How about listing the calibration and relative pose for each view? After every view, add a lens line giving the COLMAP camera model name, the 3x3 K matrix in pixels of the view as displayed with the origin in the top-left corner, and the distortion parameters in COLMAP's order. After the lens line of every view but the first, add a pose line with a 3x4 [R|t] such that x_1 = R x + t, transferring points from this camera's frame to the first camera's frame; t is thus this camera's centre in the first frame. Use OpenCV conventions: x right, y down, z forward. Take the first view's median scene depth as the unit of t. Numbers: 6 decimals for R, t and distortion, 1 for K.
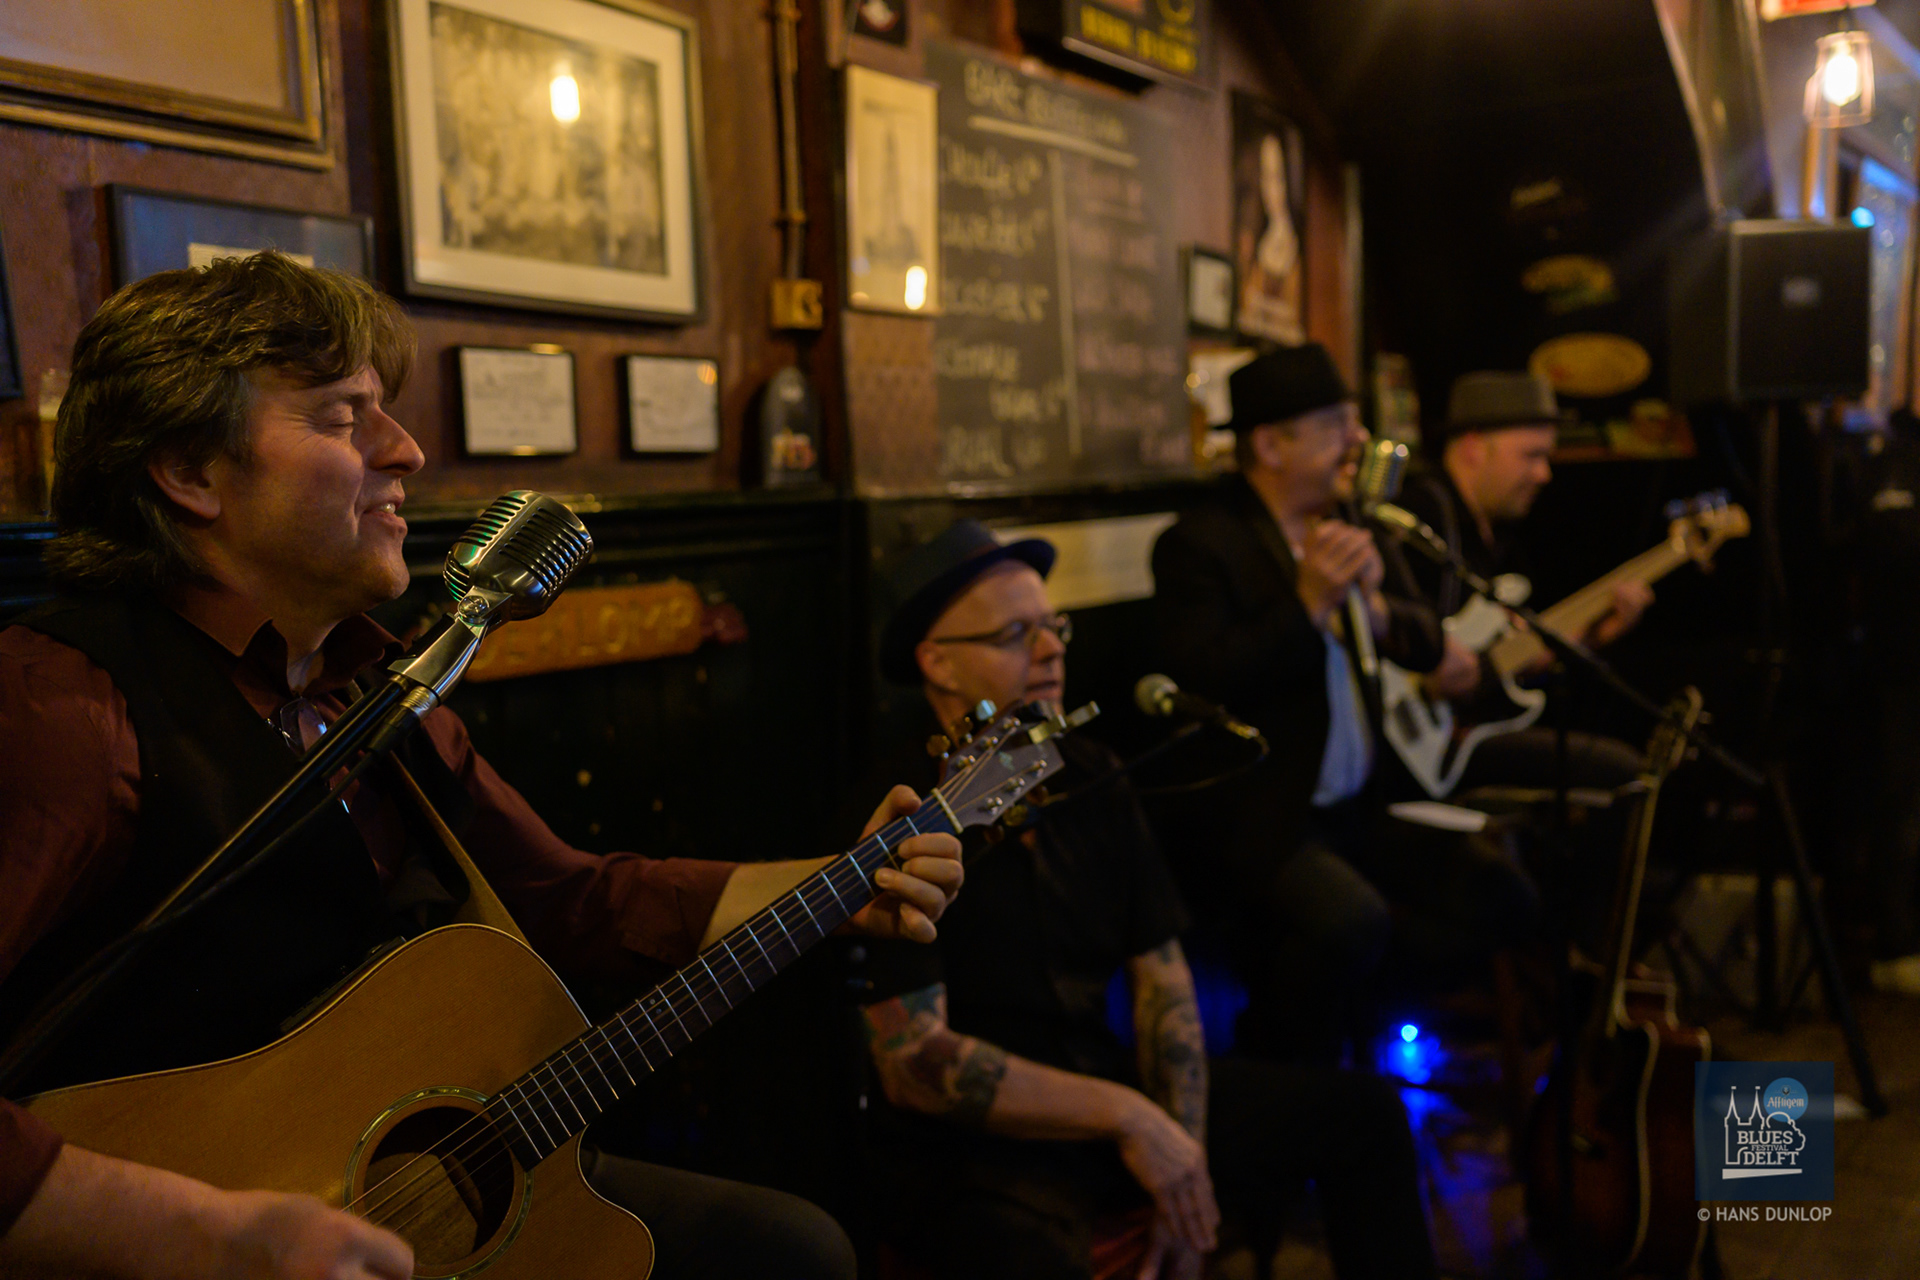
lens RADIAL K [[1814.6, 0, 988.5], [0, 1814.6, 629.9], [0, 0, 1]] dist [0.069289, 0.026862]
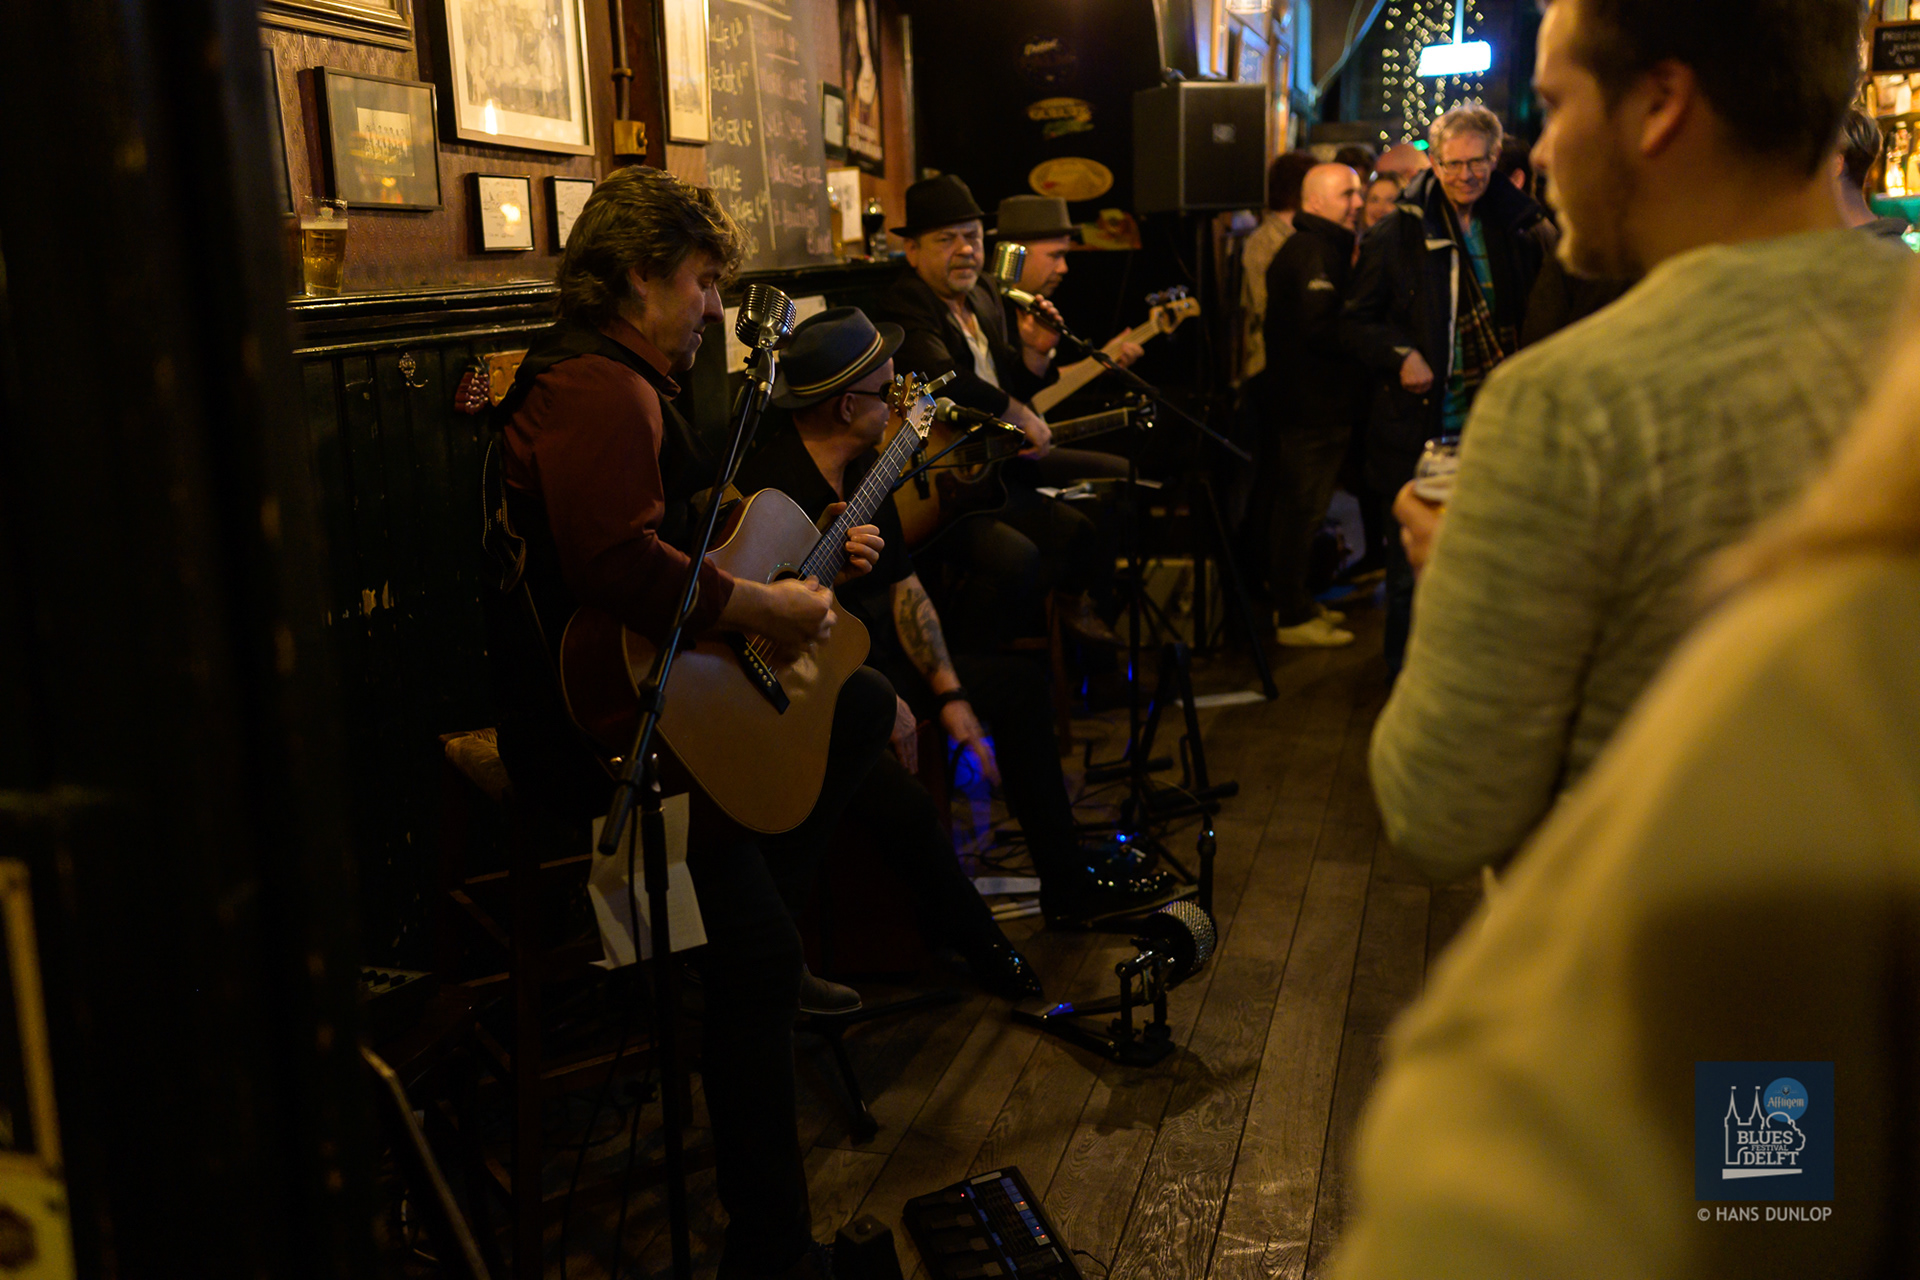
lens RADIAL K [[1814.6, 0, 988.5], [0, 1814.6, 629.9], [0, 0, 1]] dist [0.069289, 0.026862]
pose [[0.939067, -0.061528, 0.338183, -0.274659], [0.020888, 0.992246, 0.122525, 0.021811], [-0.343099, -0.107995, 0.933070, -0.344045]]
